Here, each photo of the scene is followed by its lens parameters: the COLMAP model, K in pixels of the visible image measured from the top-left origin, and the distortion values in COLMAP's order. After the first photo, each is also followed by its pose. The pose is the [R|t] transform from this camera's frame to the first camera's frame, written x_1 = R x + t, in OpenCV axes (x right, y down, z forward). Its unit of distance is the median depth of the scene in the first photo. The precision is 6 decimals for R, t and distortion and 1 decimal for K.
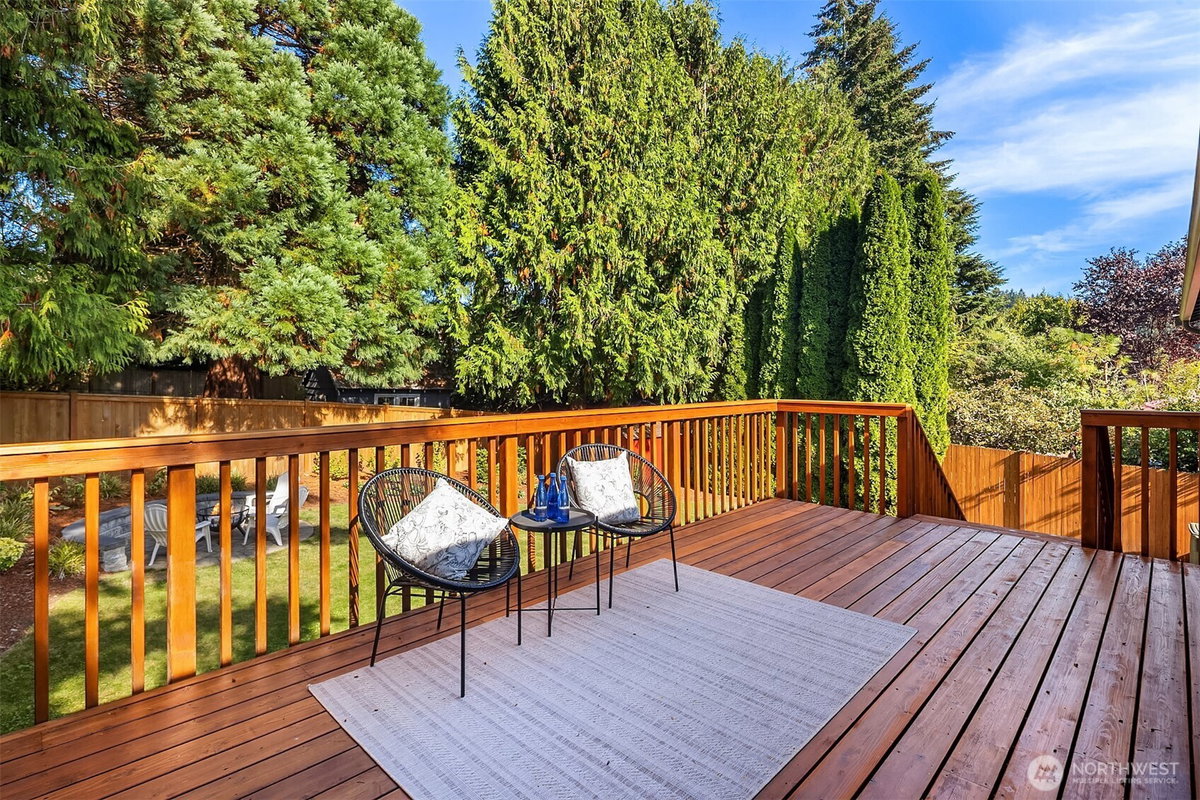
lens RADIAL K [[579.8, 0, 594.6], [0, 579.8, 364.6], [0, 0, 1]] dist [0.007225, -0.002873]
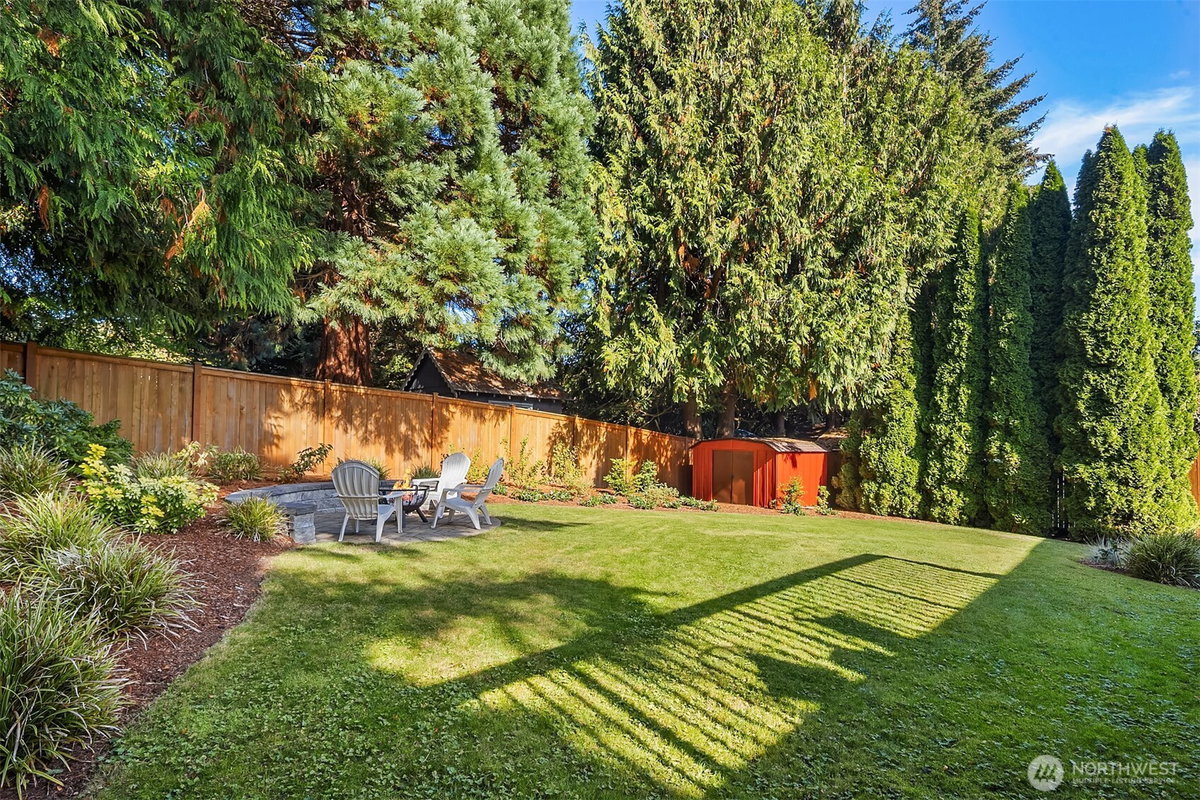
lens RADIAL K [[579.8, 0, 596.4], [0, 579.8, 410.4], [0, 0, 1]] dist [0.007225, -0.002873]
pose [[0.999510, 0.006689, -0.030582, -0.233773], [-0.007401, 0.999703, -0.023234, 0.108767], [0.030417, 0.023449, 0.999262, 0.134502]]
